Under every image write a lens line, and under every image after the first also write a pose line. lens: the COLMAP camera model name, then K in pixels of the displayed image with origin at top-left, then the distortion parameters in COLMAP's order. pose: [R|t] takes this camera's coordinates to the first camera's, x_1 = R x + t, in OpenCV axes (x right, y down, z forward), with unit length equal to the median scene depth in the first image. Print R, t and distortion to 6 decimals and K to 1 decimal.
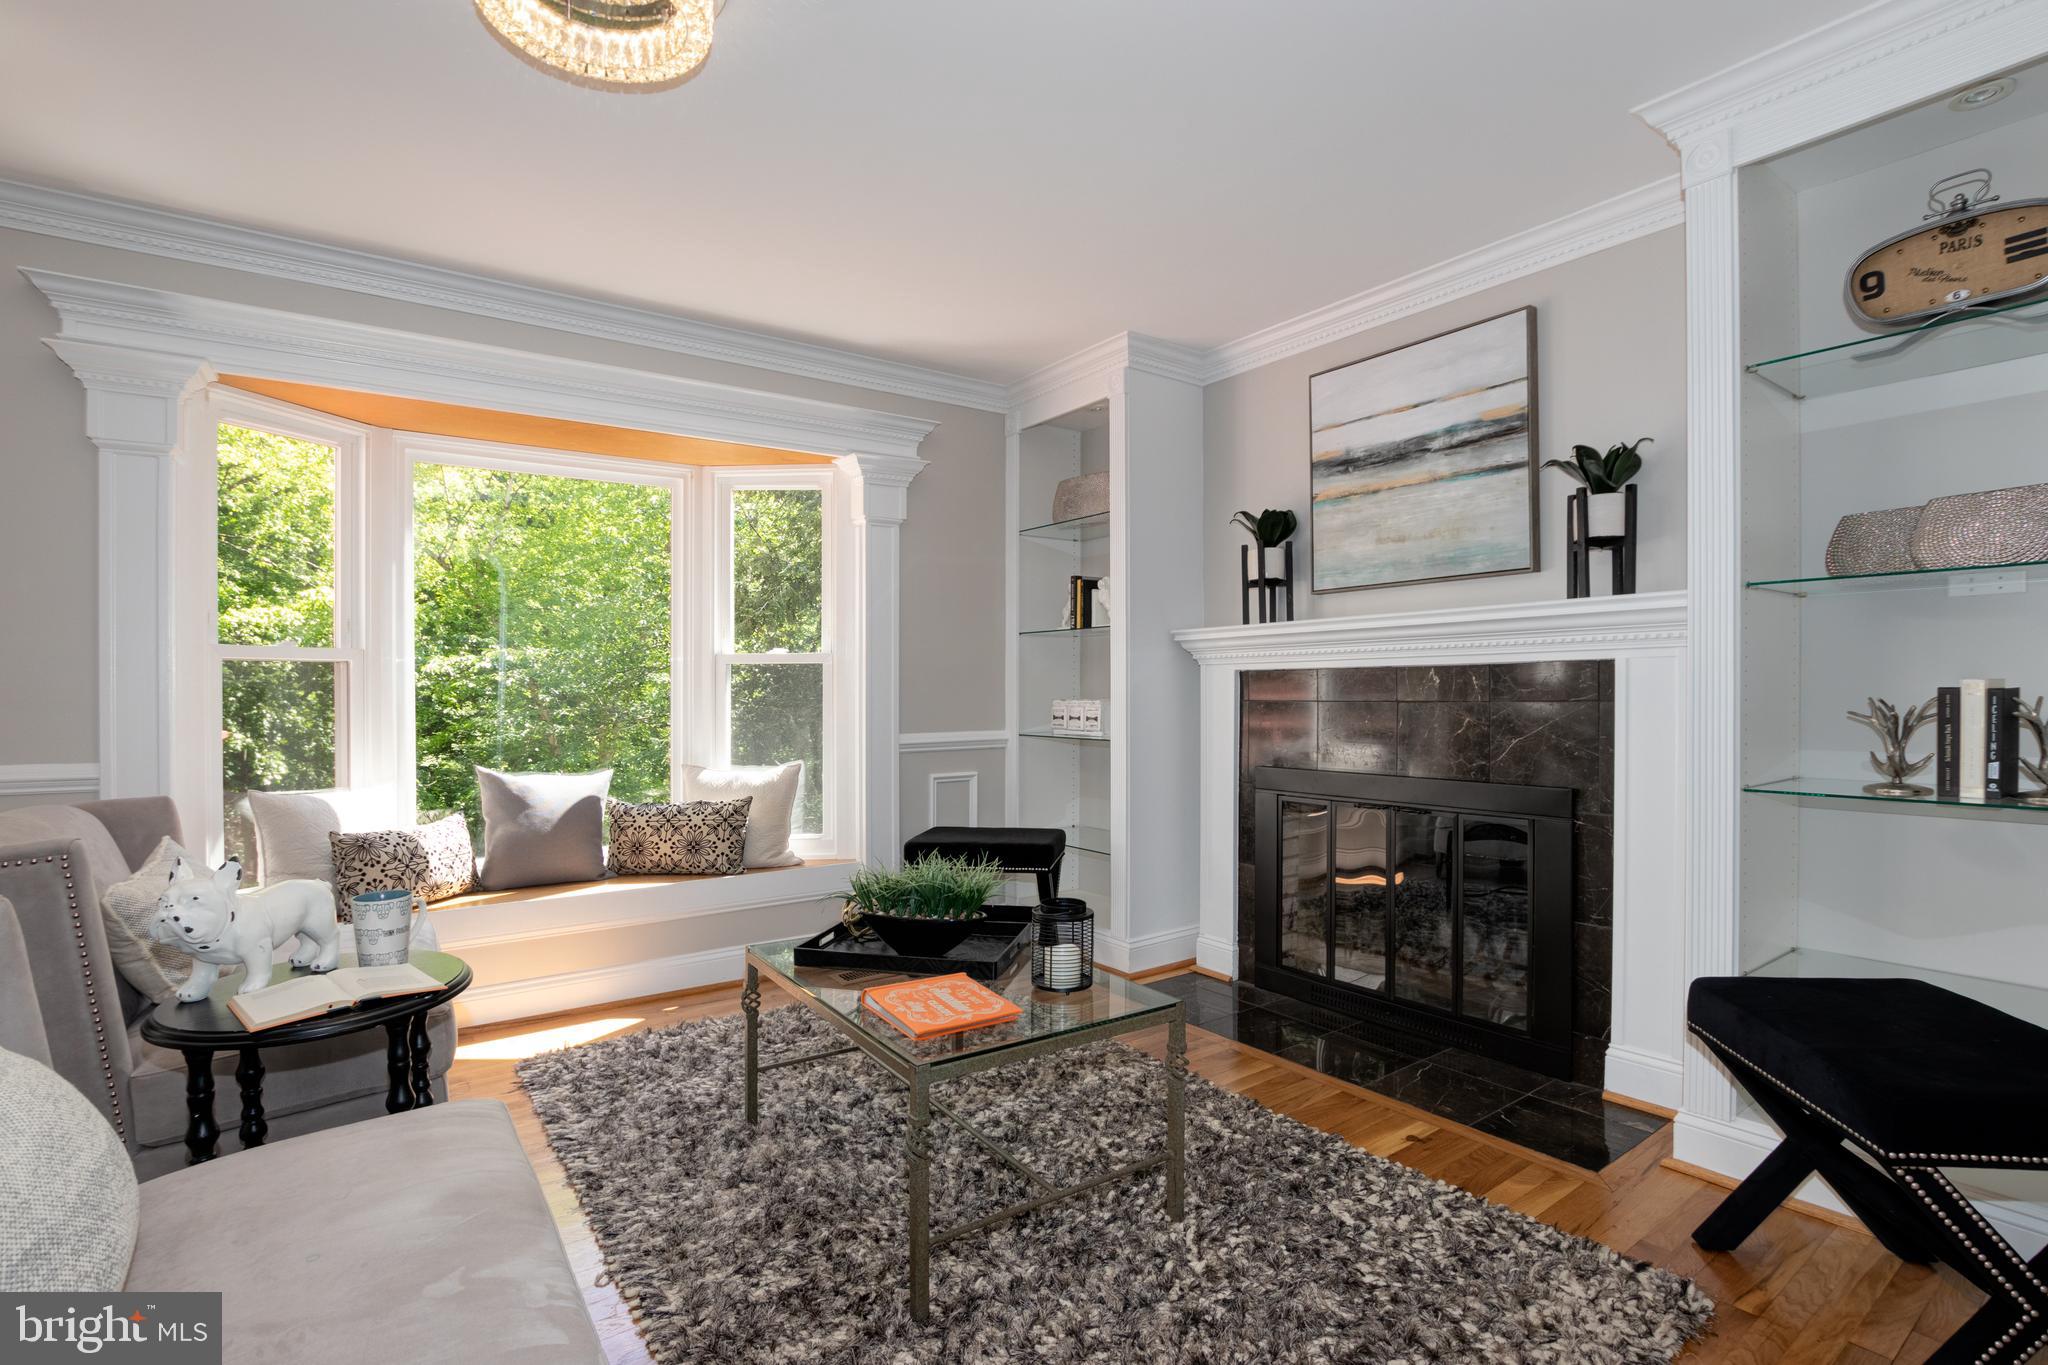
lens RADIAL K [[966.5, 0, 1022.8], [0, 966.5, 673.5], [0, 0, 1]] dist [-0.004229, 0.000271]
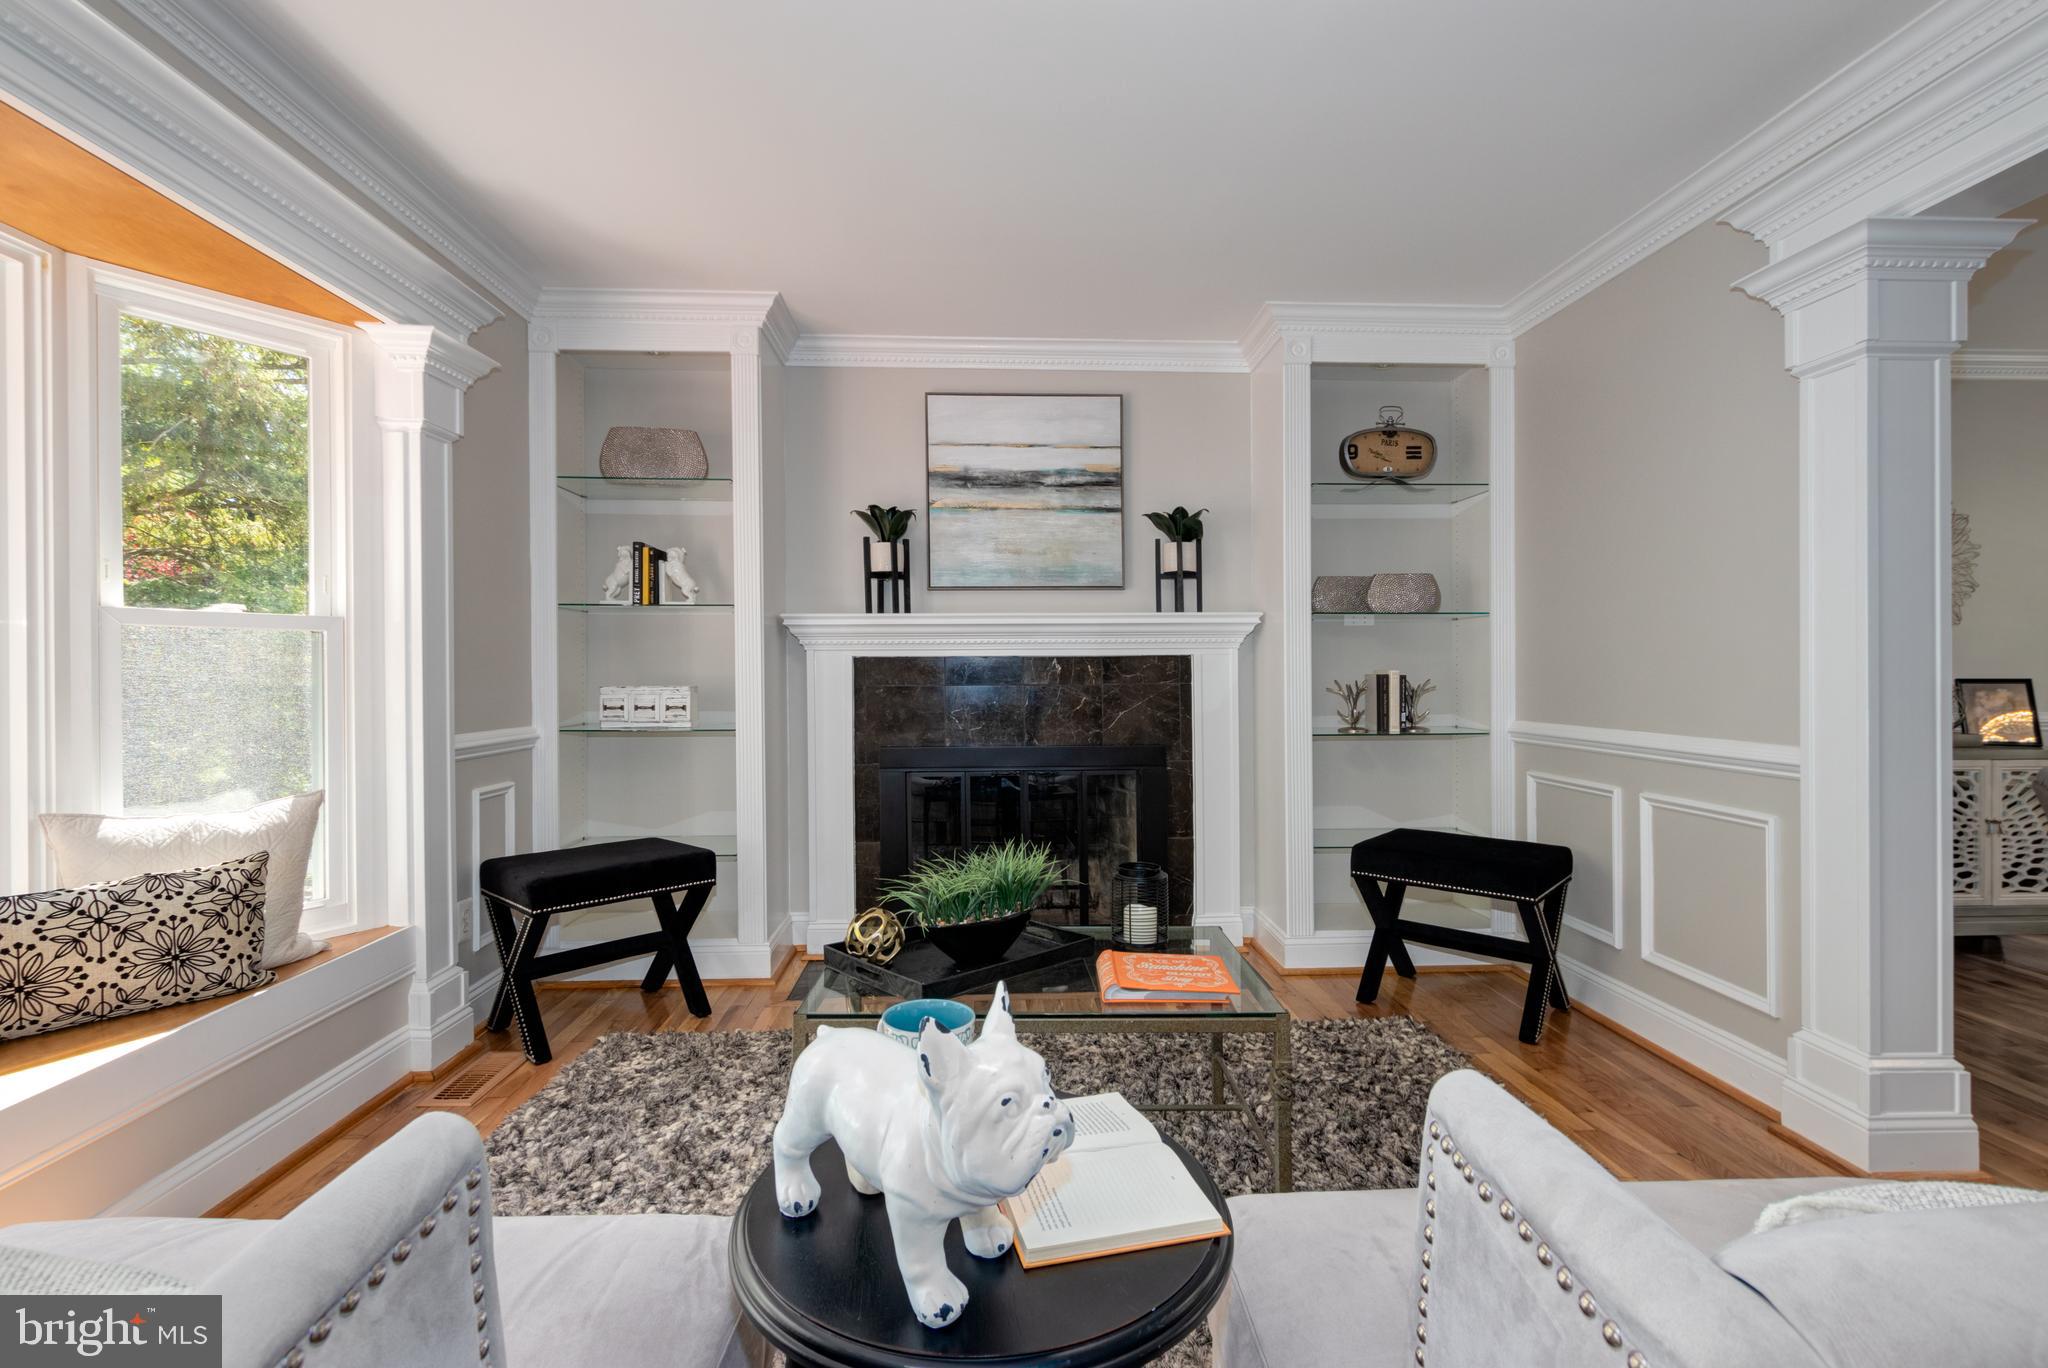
lens RADIAL K [[937.1, 0, 1023.0], [0, 937.1, 671.3], [0, 0, 1]] dist [0.012825, 0.000256]
pose [[0.555671, 0.008157, 0.831362, -0.573582], [-0.013658, 0.999906, -0.000682, 0.011681], [-0.831290, -0.010976, 0.555731, 0.329195]]
